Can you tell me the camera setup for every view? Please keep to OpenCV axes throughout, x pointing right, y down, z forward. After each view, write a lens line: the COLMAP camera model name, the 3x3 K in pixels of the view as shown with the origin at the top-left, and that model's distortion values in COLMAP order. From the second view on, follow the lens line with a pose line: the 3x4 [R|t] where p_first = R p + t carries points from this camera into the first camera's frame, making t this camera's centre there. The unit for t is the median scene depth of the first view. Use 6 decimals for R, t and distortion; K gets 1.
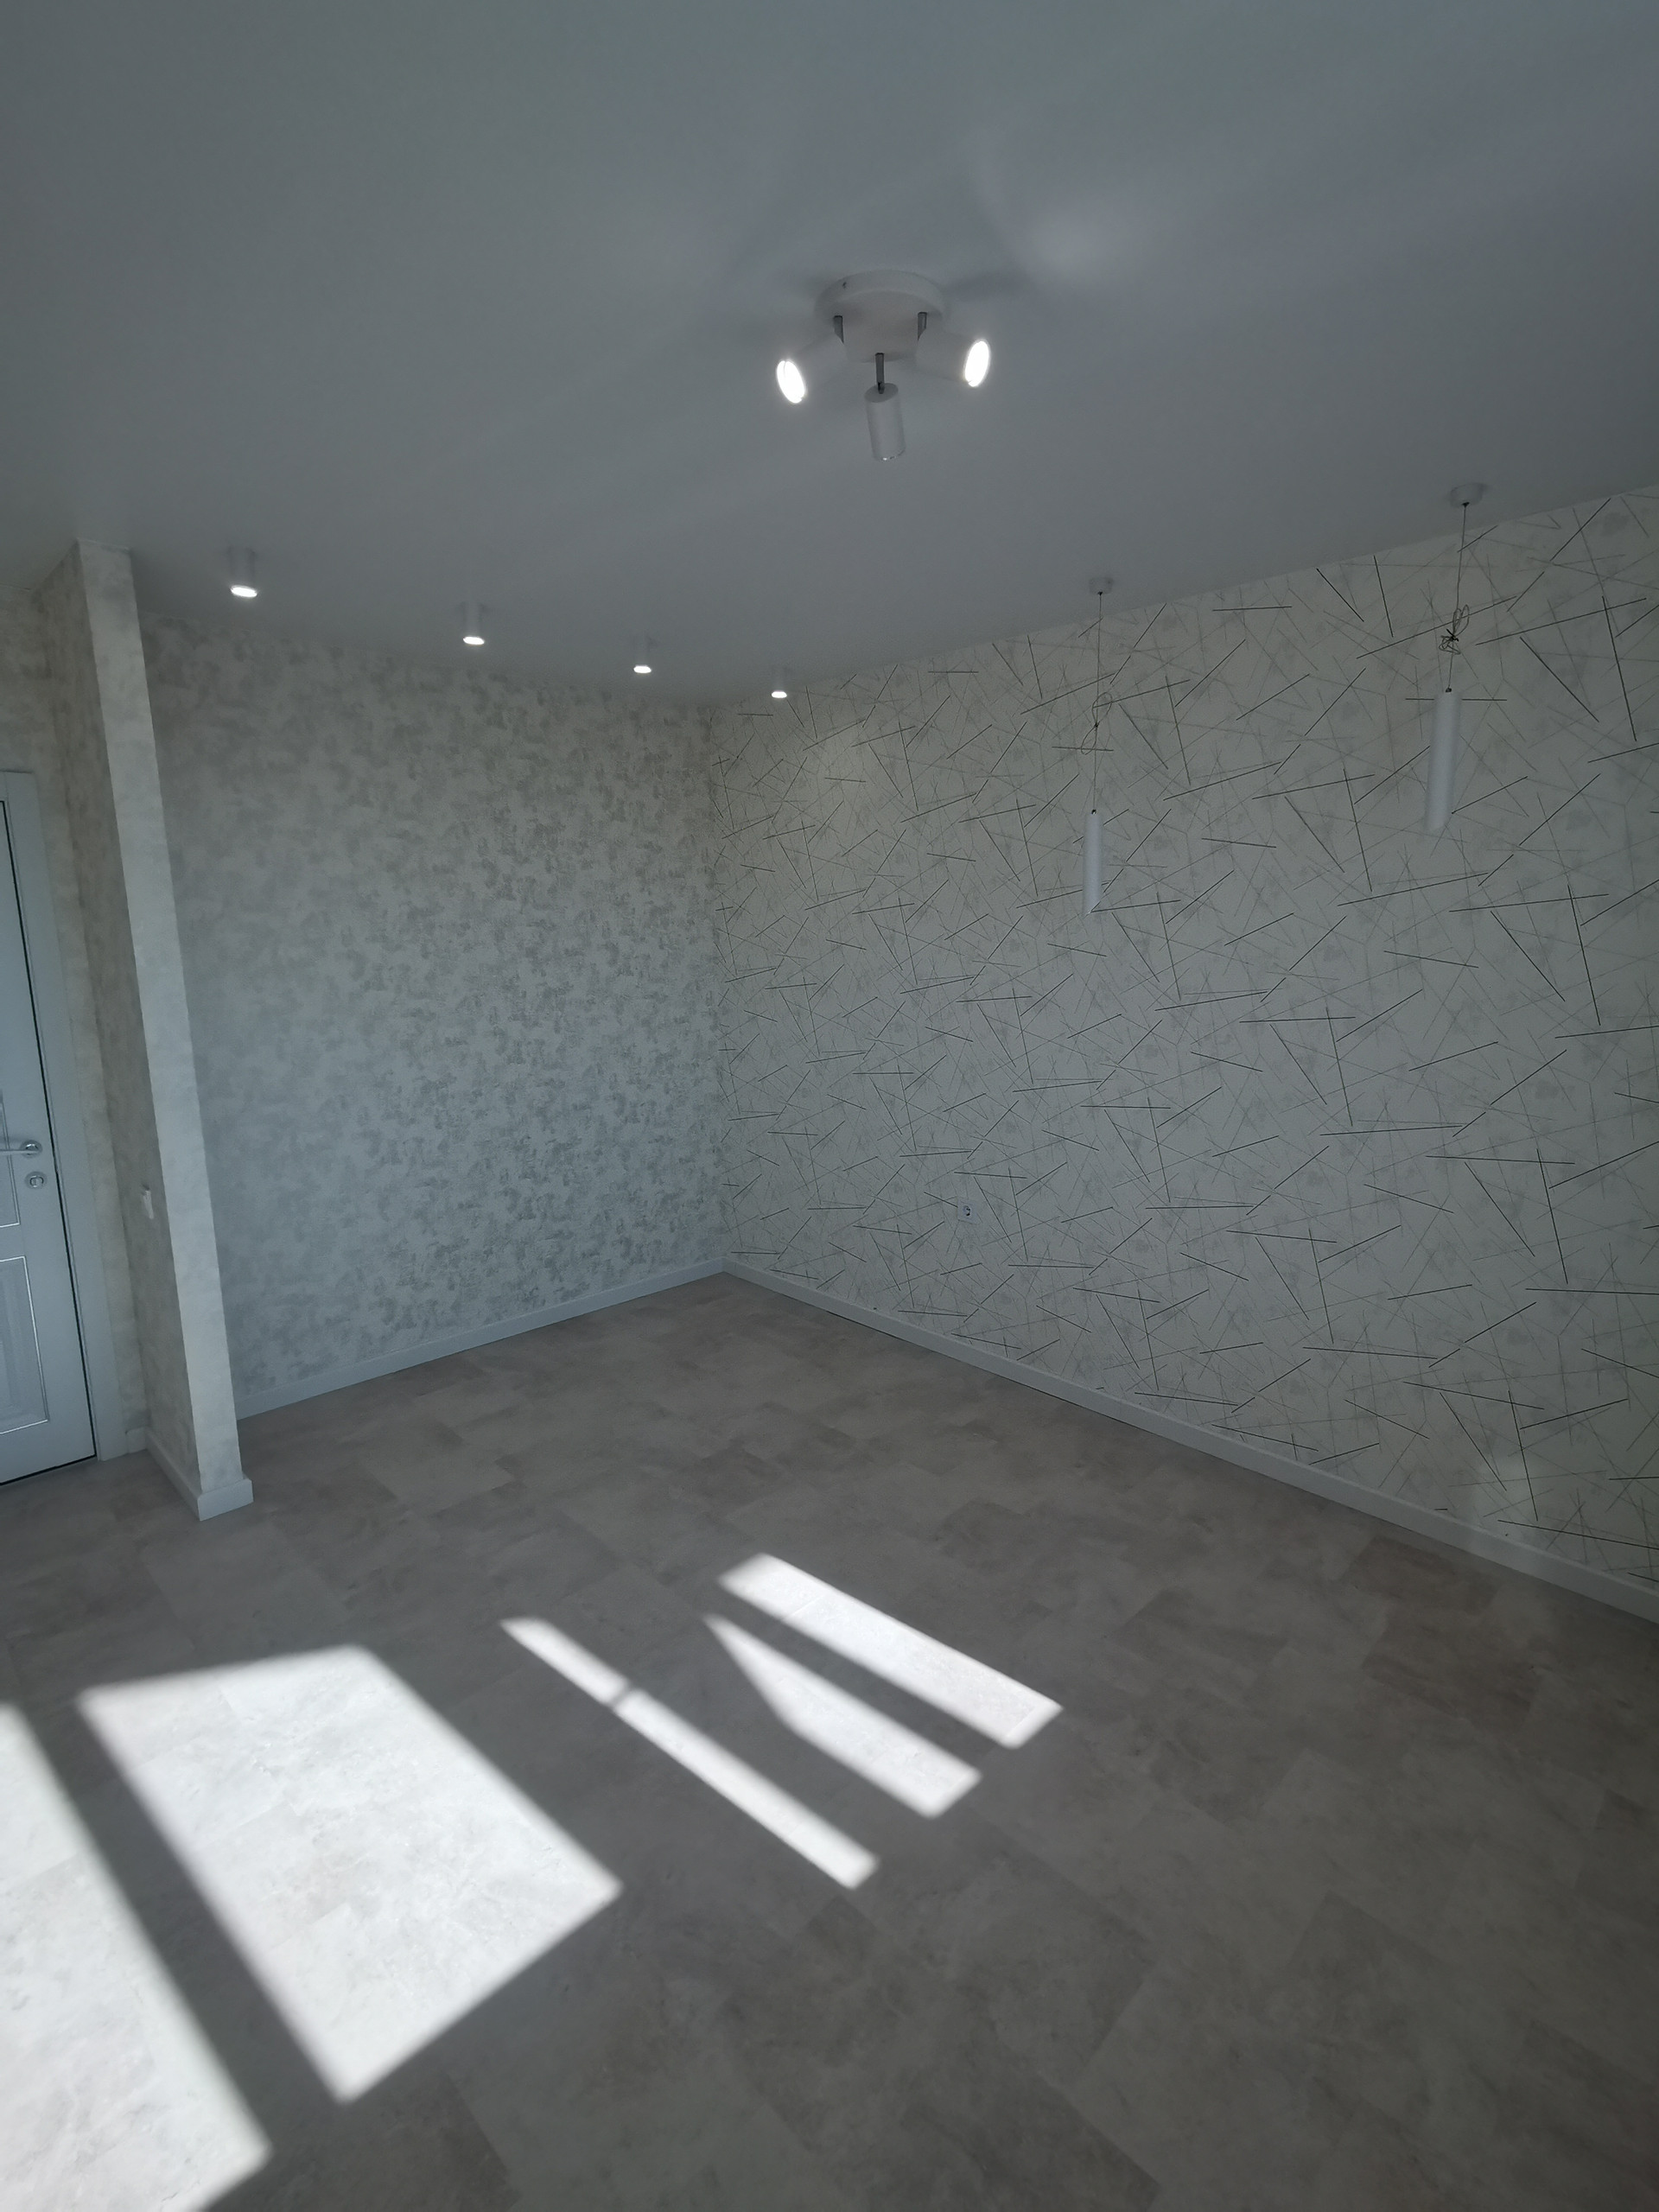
lens RADIAL K [[1063.9, 0, 832.0], [0, 1063.9, 1100.2], [0, 0, 1]] dist [-0.064994, 0.065354]
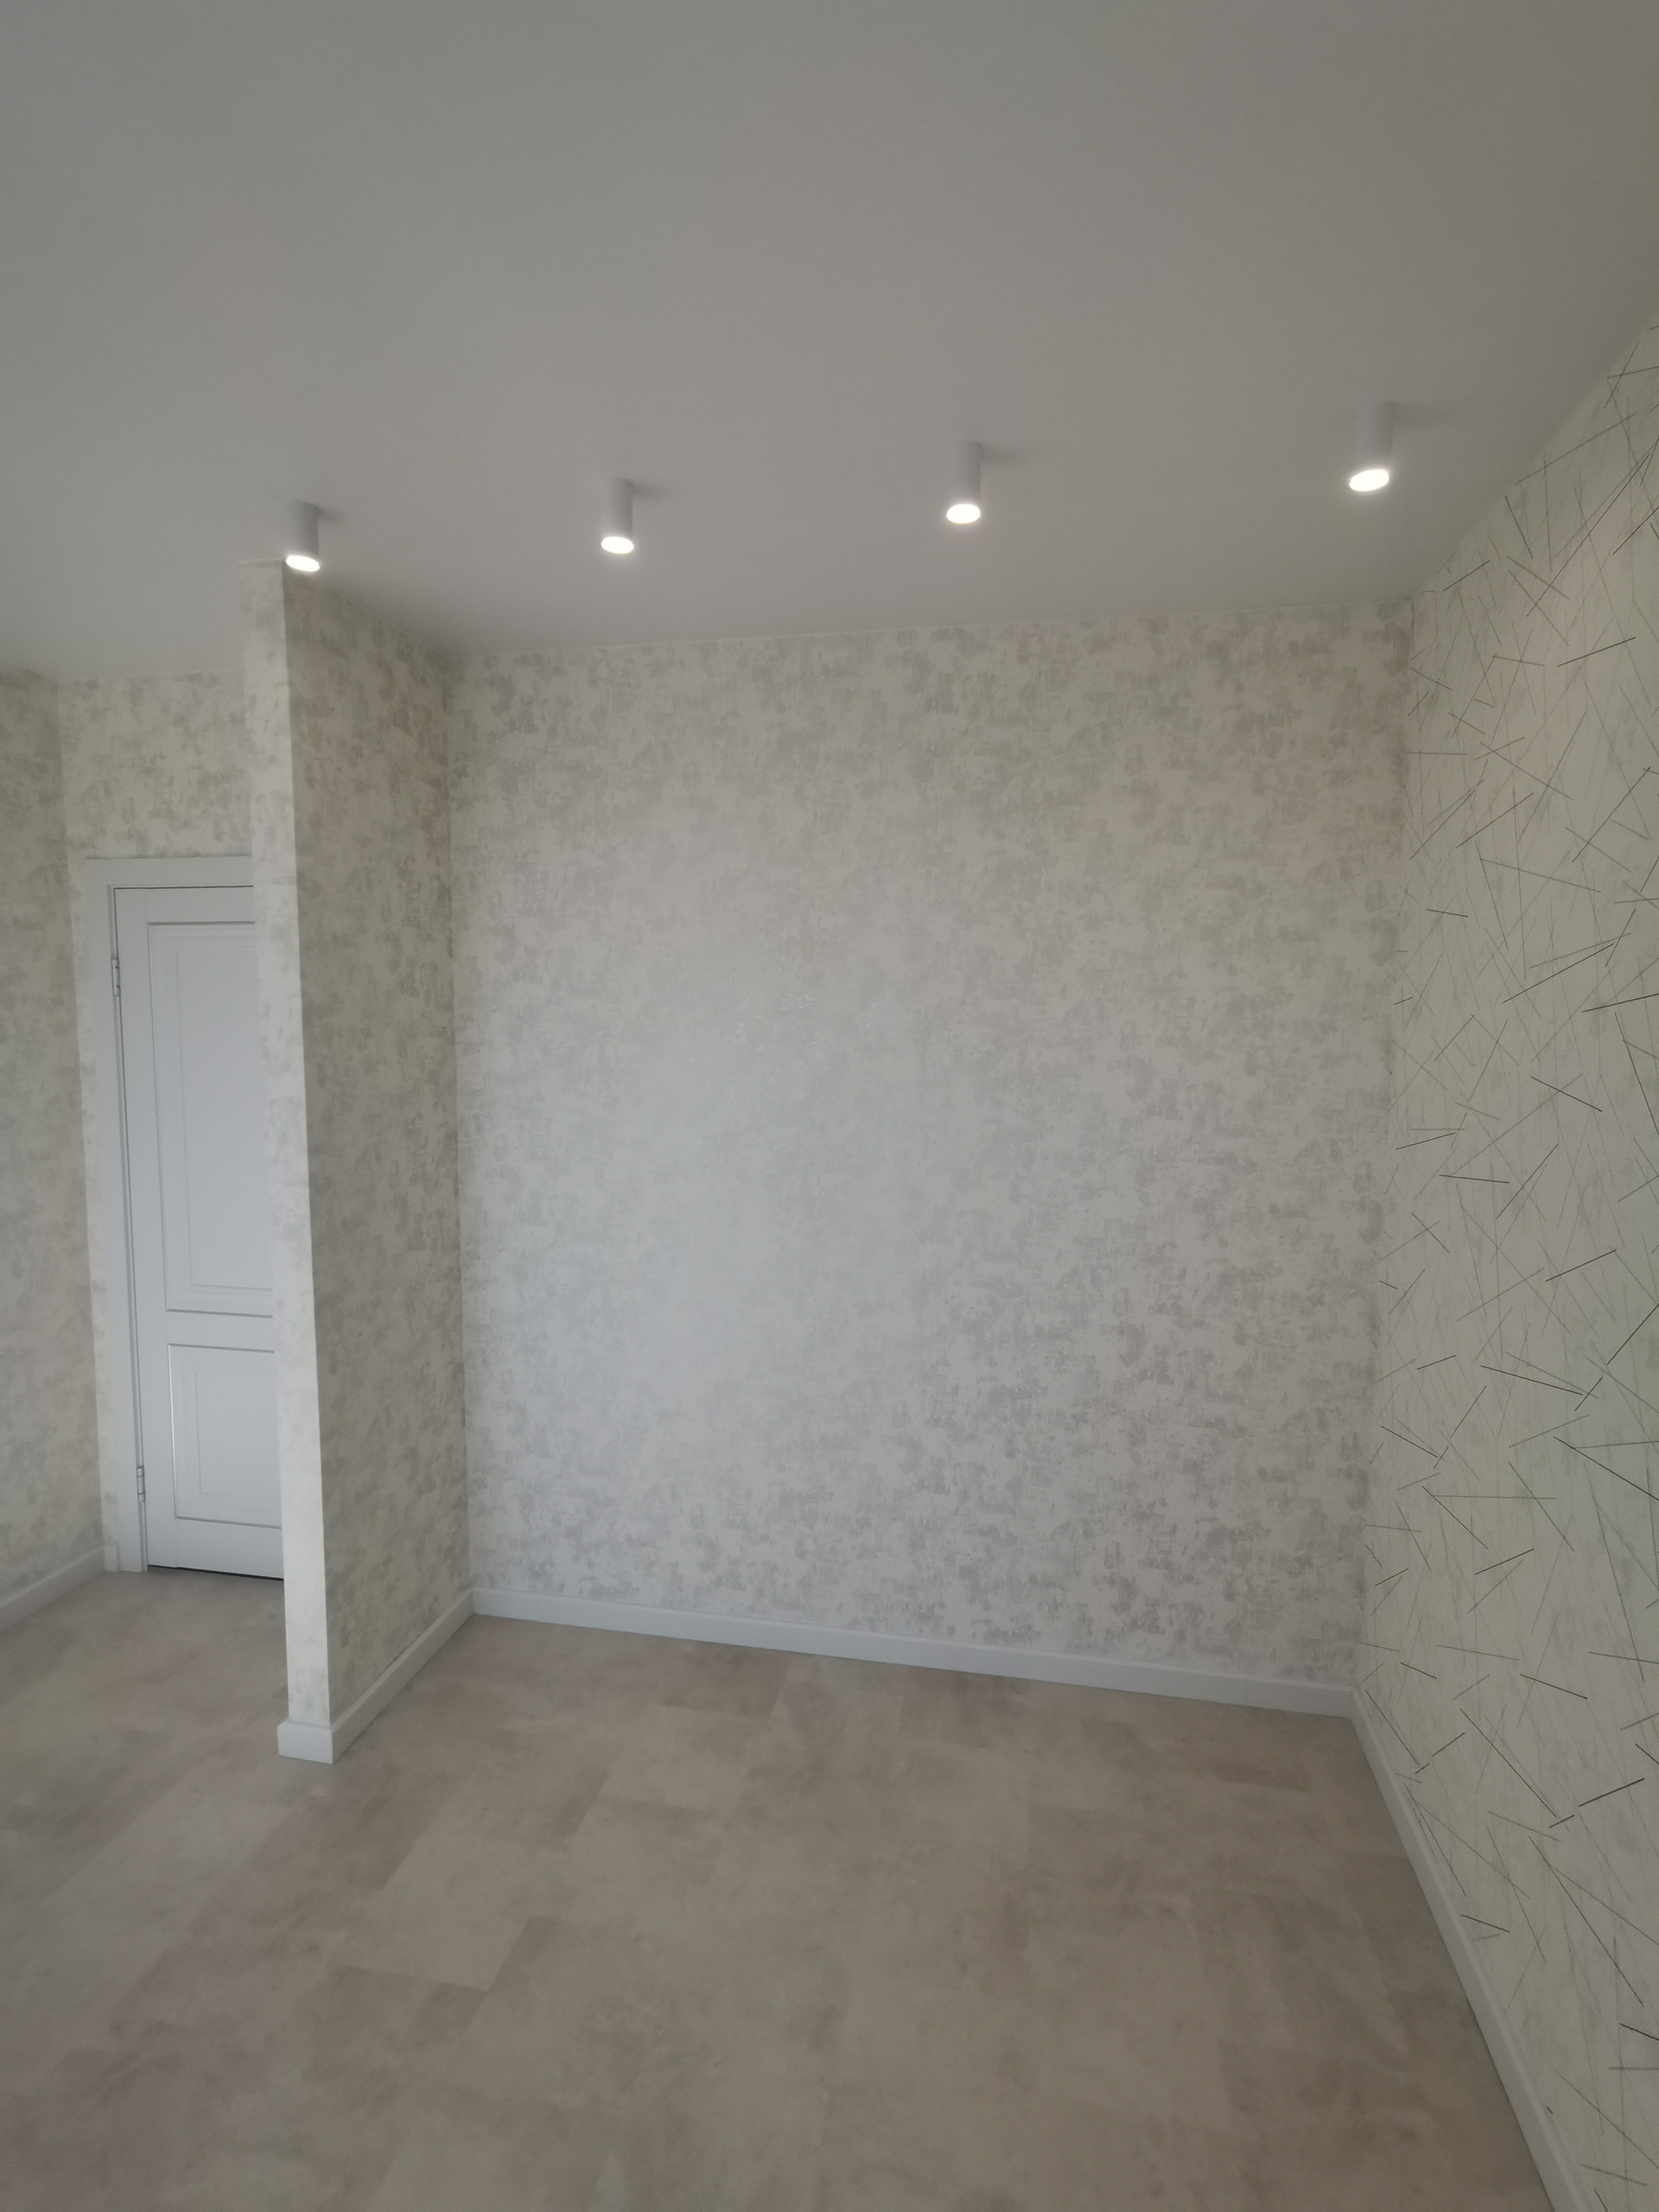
lens RADIAL K [[1063.9, 0, 832.0], [0, 1063.9, 1100.2], [0, 0, 1]] dist [-0.064994, 0.065354]
pose [[0.559110, 0.079191, -0.825303, 0.173850], [-0.151890, 0.988364, -0.008062, -0.101932], [0.815062, 0.129863, 0.564633, 0.578411]]
